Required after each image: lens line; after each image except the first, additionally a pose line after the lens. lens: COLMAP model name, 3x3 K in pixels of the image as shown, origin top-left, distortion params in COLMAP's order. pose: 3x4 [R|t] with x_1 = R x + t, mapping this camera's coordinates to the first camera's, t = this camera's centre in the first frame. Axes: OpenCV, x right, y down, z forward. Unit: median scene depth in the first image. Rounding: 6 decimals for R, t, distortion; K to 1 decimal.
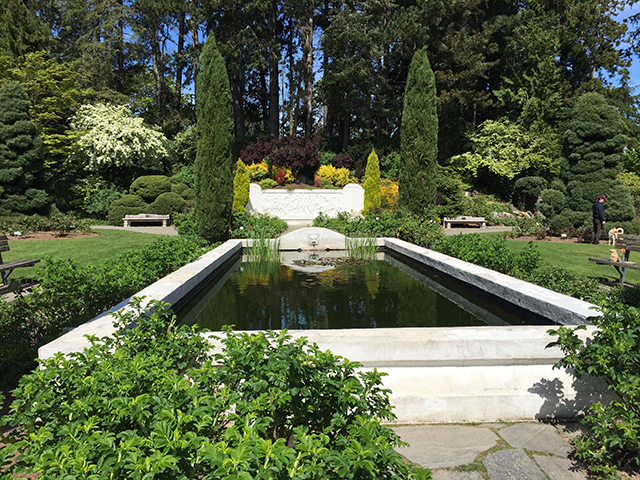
lens RADIAL K [[543.4, 0, 320.2], [0, 543.4, 239.6], [0, 0, 1]] dist [-0.003217, -0.001983]
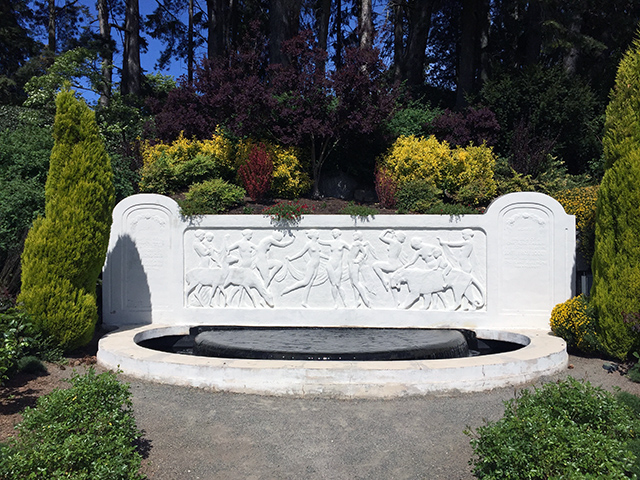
lens RADIAL K [[543.4, 0, 319.6], [0, 543.4, 240.0], [0, 0, 1]] dist [-0.003217, -0.001983]
pose [[0.993916, 0.002768, -0.110107, -0.008690], [-0.012099, 0.996378, -0.084170, -0.056841], [0.109475, 0.084990, 0.990349, 0.725938]]
